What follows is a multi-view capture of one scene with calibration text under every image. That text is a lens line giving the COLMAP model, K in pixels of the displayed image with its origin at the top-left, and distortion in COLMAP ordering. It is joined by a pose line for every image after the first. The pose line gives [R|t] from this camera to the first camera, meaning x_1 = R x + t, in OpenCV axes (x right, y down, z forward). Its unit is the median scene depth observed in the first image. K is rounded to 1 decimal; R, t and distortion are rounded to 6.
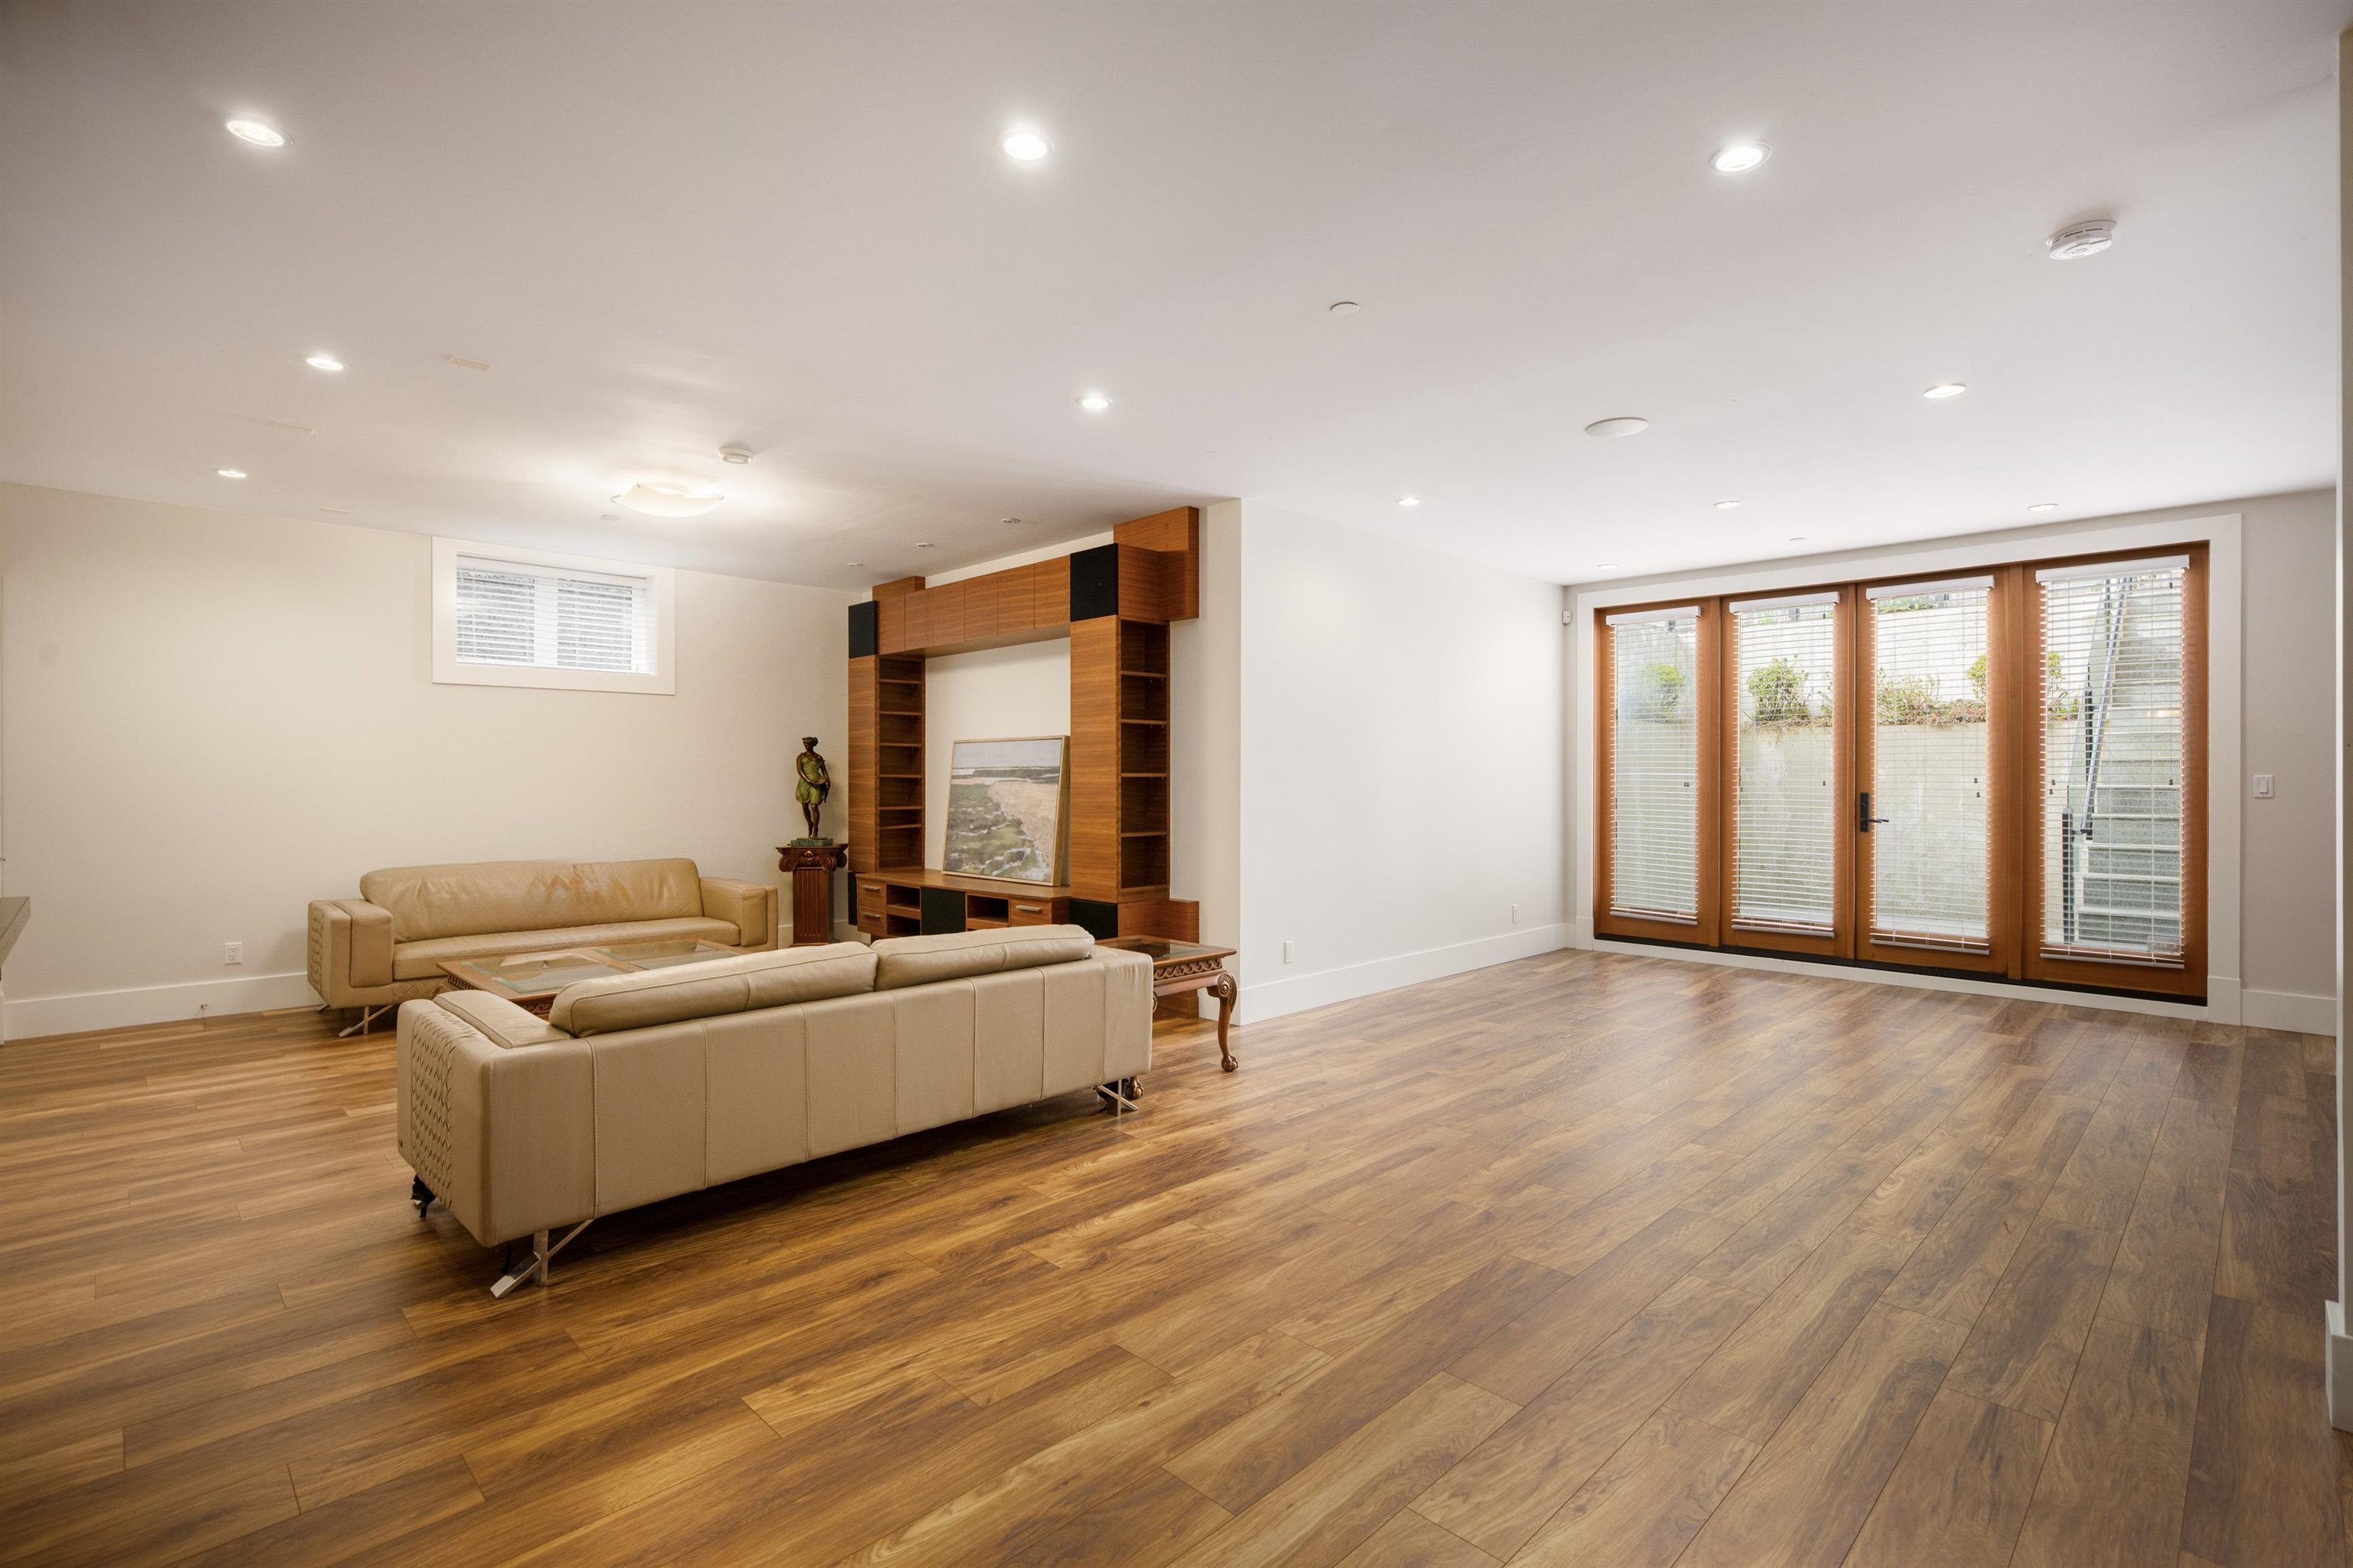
lens RADIAL K [[1096.5, 0, 1187.3], [0, 1096.5, 784.5], [0, 0, 1]] dist [-0.000938, 0.000742]
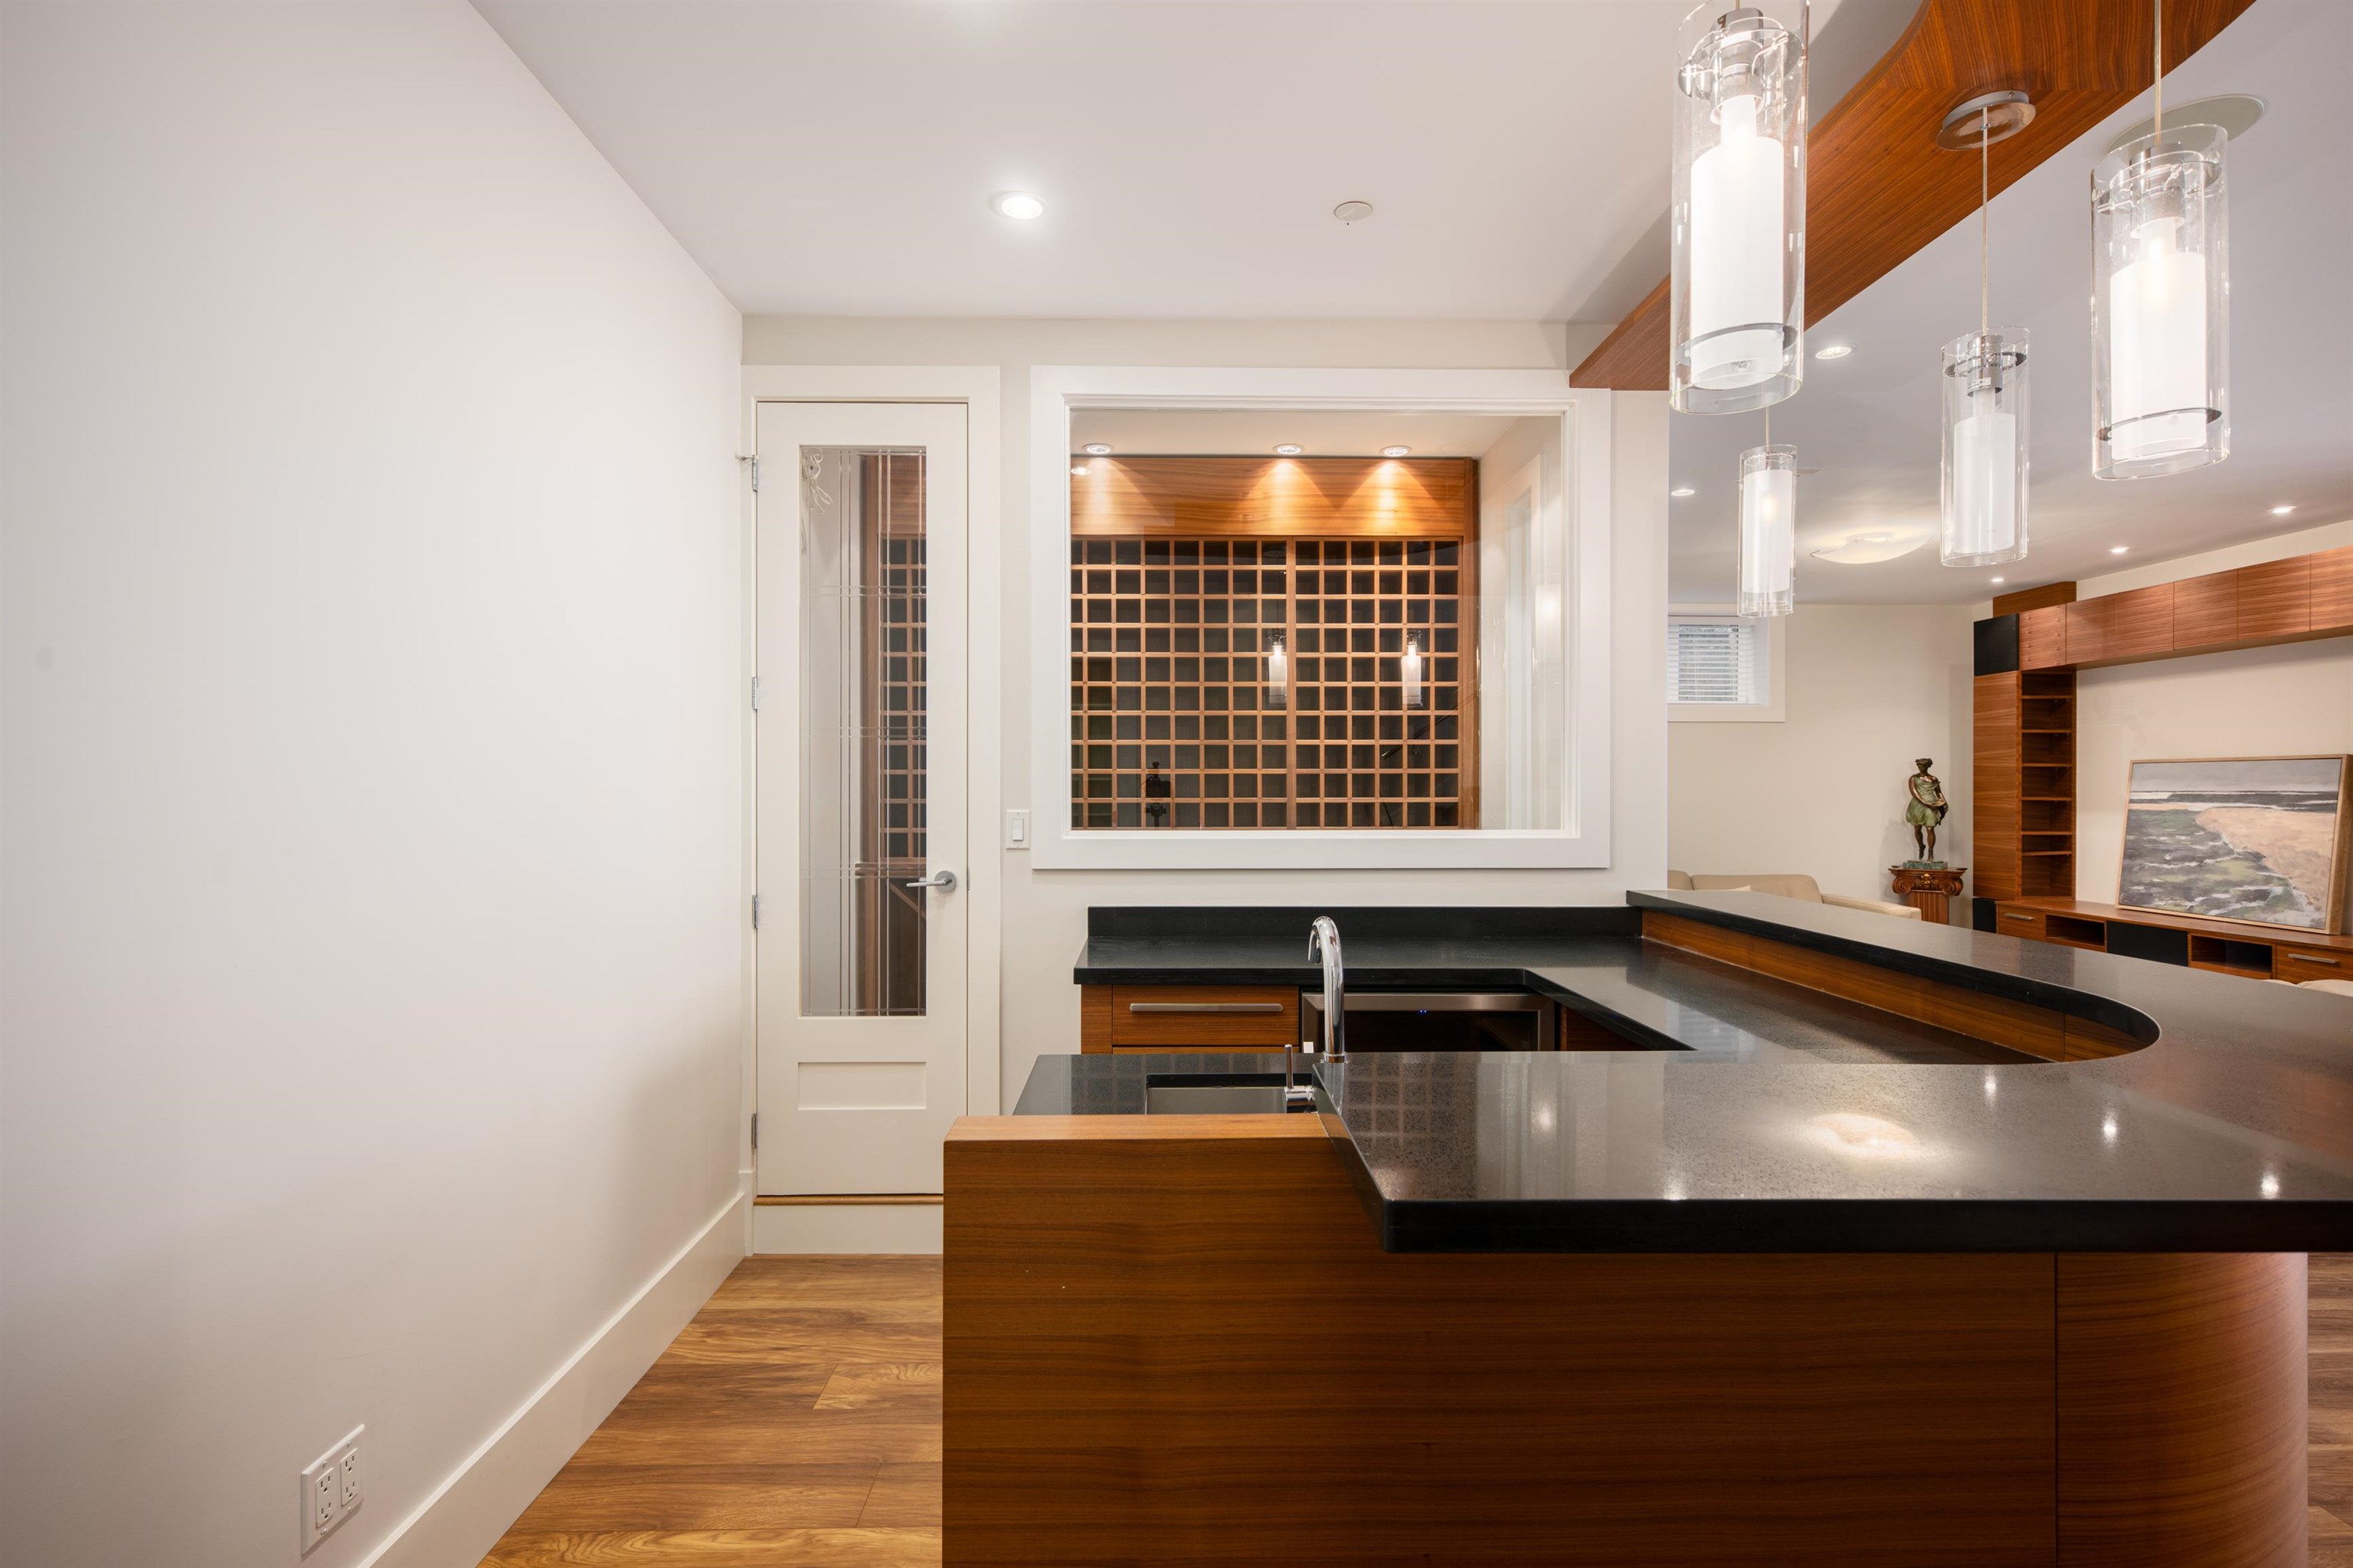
lens RADIAL K [[1096.5, 0, 1175.6], [0, 1096.5, 782.1], [0, 0, 1]] dist [-0.000938, 0.000742]
pose [[0.724972, -0.002751, -0.688772, -0.168773], [-0.004013, 0.999958, -0.008218, -0.012369], [0.688766, 0.008722, 0.724931, -0.200128]]
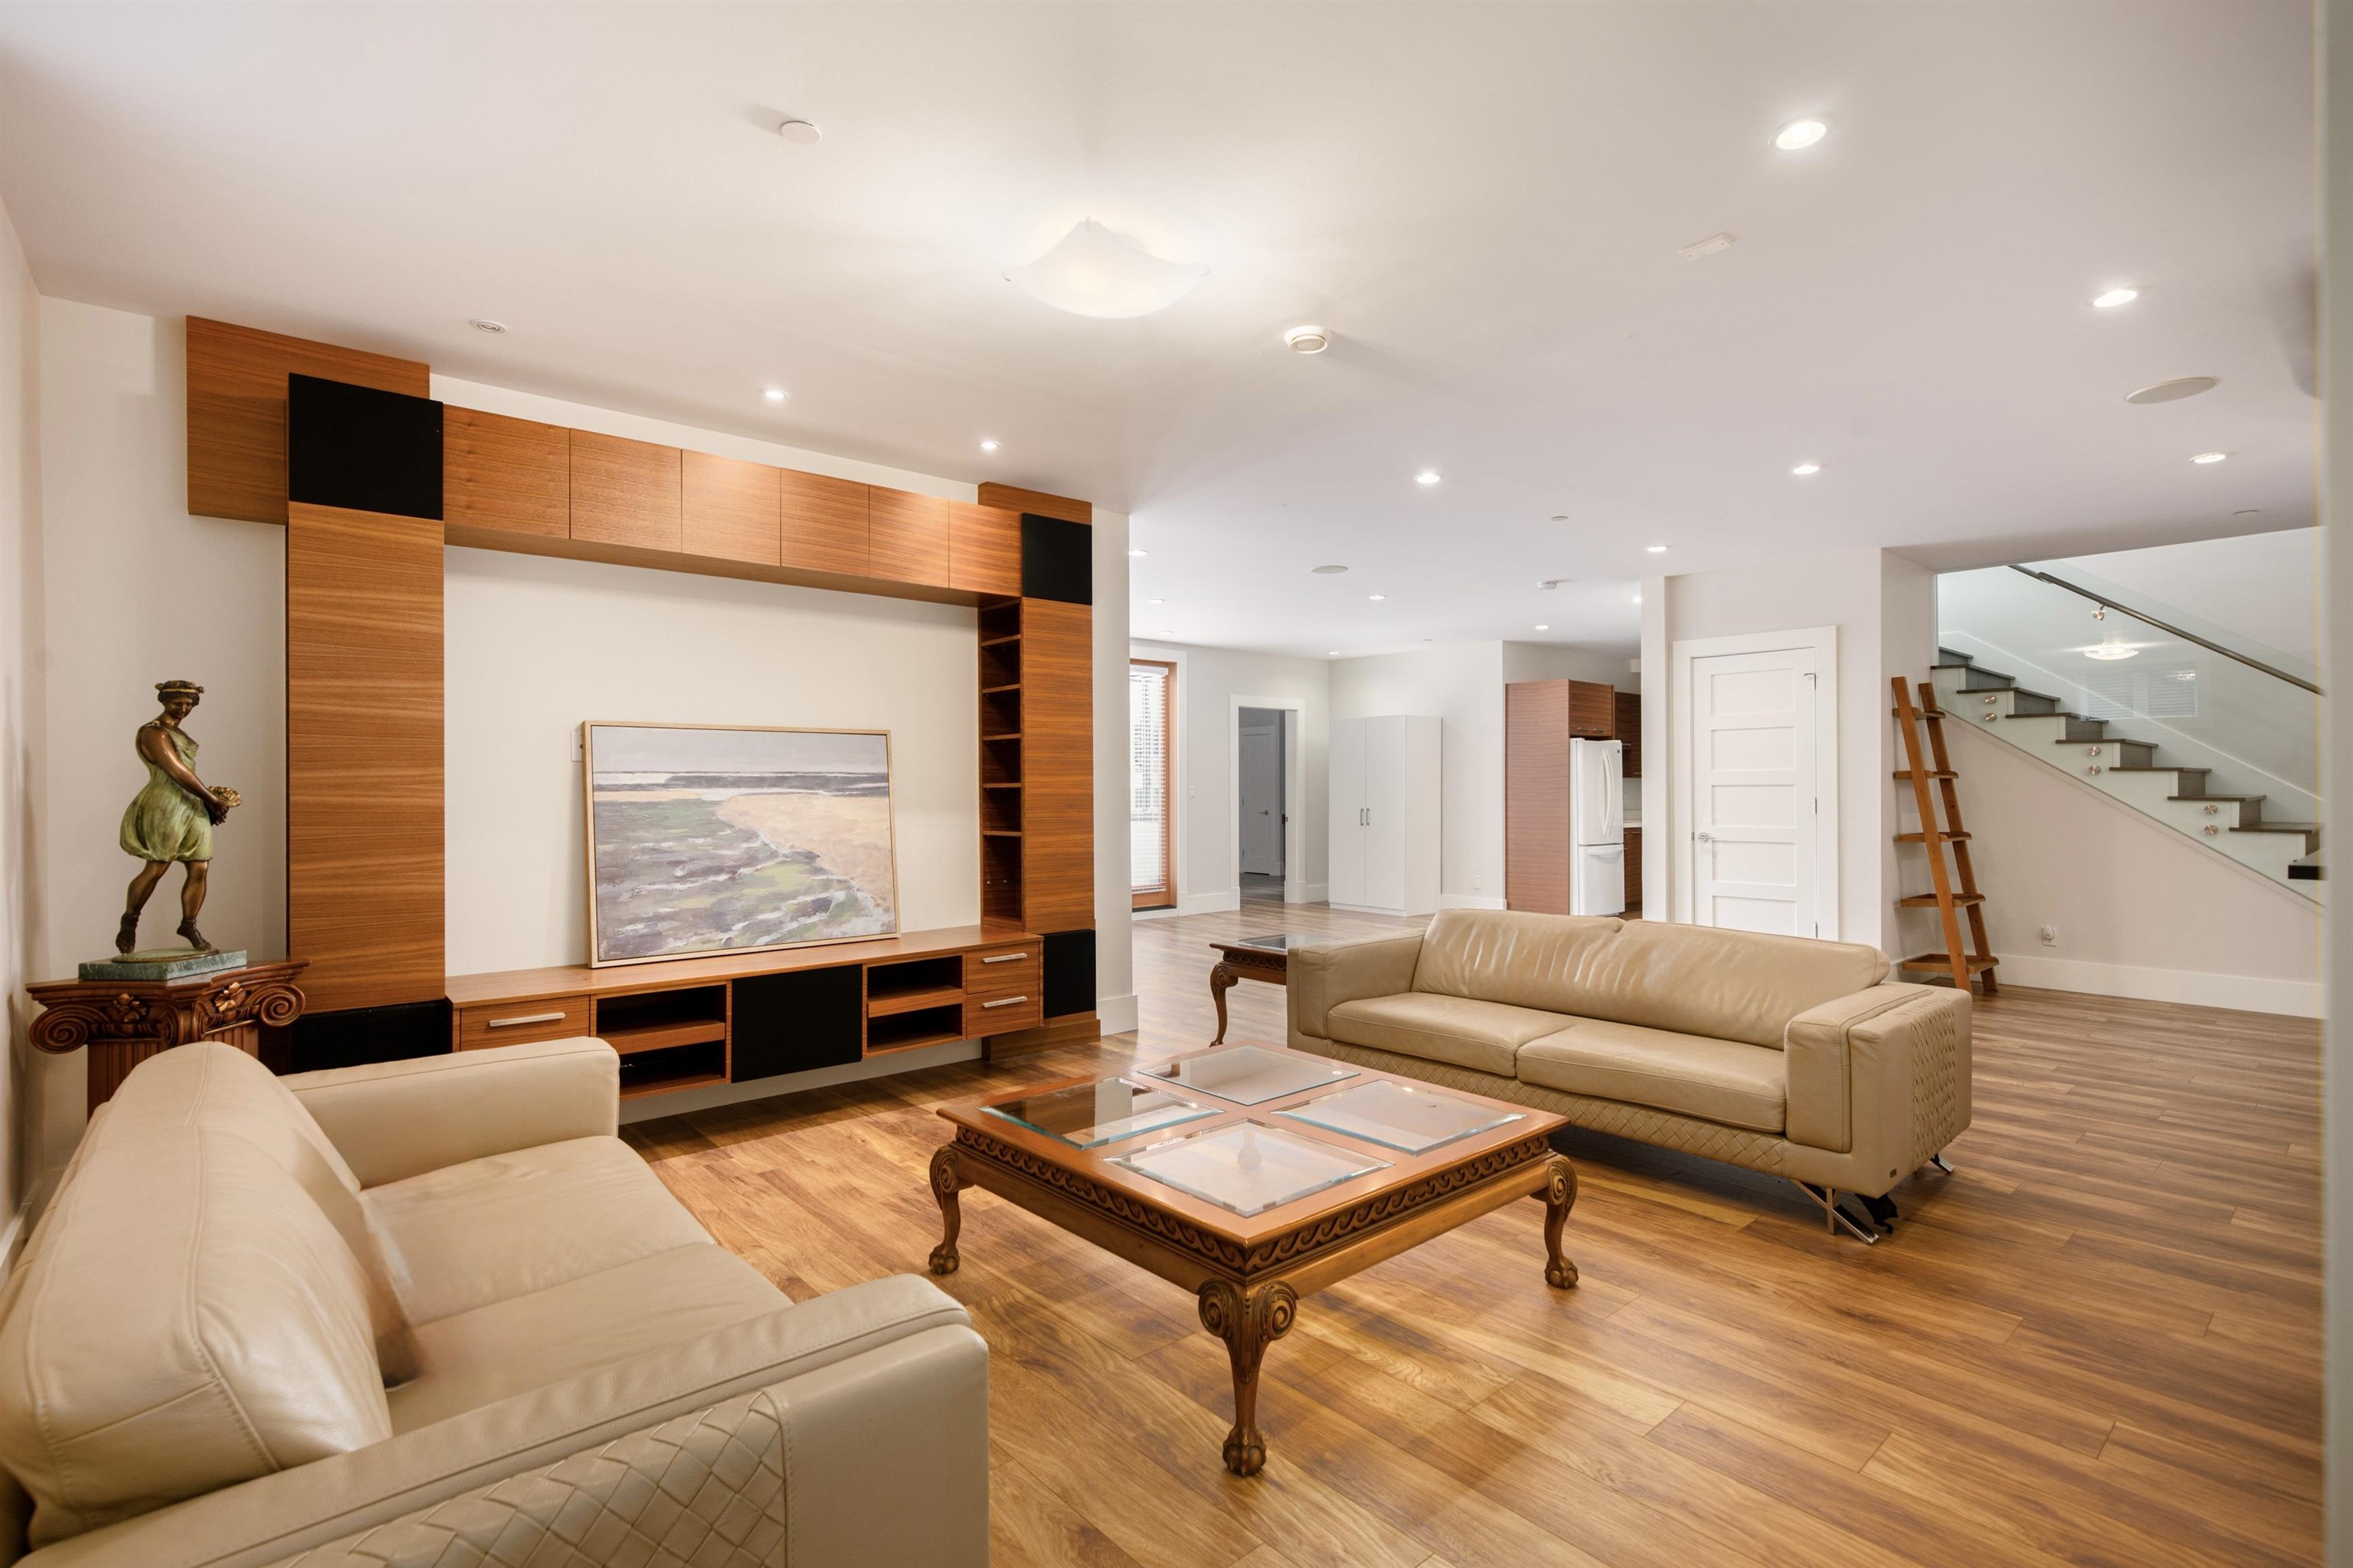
lens RADIAL K [[1096.5, 0, 1185.1], [0, 1096.5, 783.0], [0, 0, 1]] dist [-0.000938, 0.000742]
pose [[0.060987, 0.003372, 0.998133, -0.767719], [0.007263, 0.999966, -0.003822, -0.005246], [-0.998112, 0.007483, 0.060960, 0.699955]]
